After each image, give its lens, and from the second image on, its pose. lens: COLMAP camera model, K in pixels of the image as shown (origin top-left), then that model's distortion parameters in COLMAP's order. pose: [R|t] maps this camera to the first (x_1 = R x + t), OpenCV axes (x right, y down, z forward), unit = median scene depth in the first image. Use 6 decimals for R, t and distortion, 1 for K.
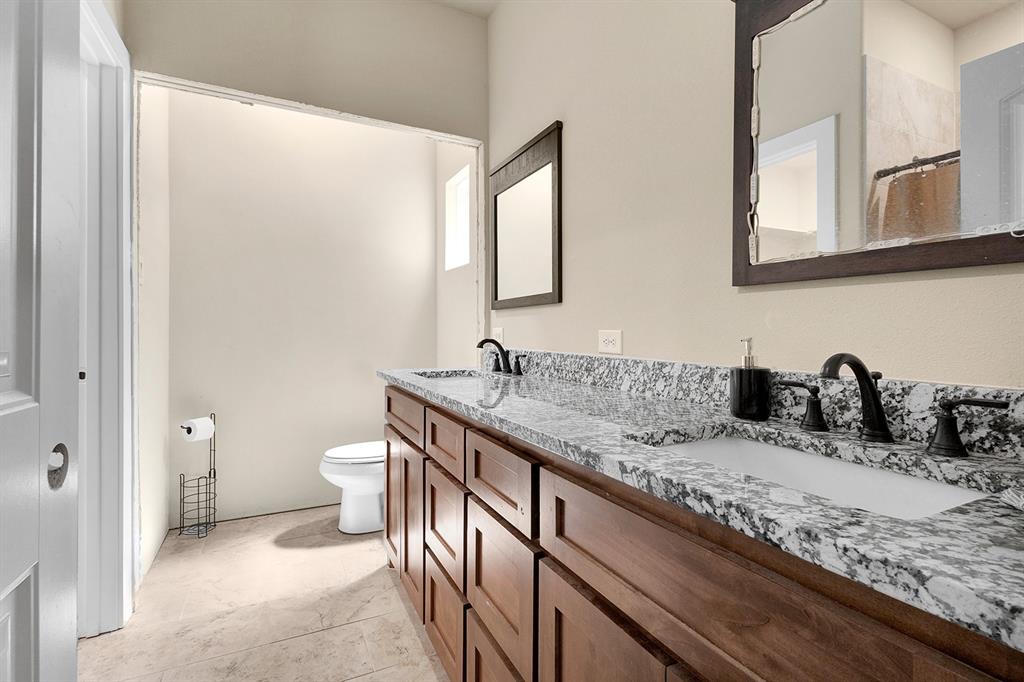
lens RADIAL K [[488.6, 0, 512.3], [0, 488.6, 339.9], [0, 0, 1]] dist [0.012922, -0.002880]
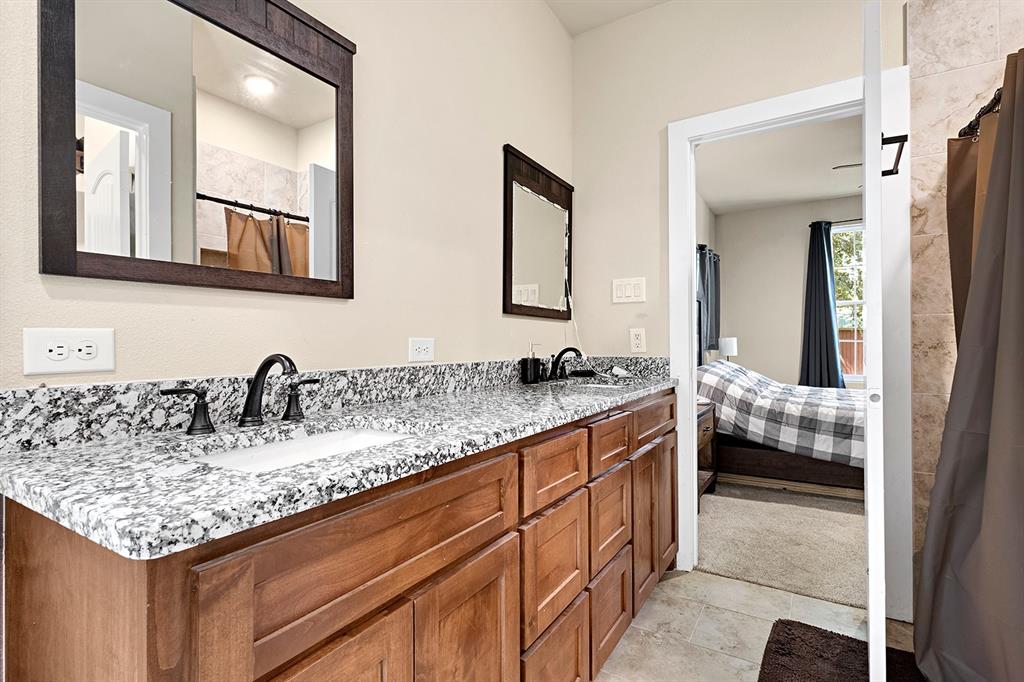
lens RADIAL K [[488.6, 0, 508.8], [0, 488.6, 337.1], [0, 0, 1]] dist [0.012922, -0.002880]
pose [[-0.541373, -0.011423, 0.840705, -0.742773], [-0.003265, 0.999929, 0.011484, -0.034122], [-0.840776, 0.003473, -0.541372, 1.415636]]
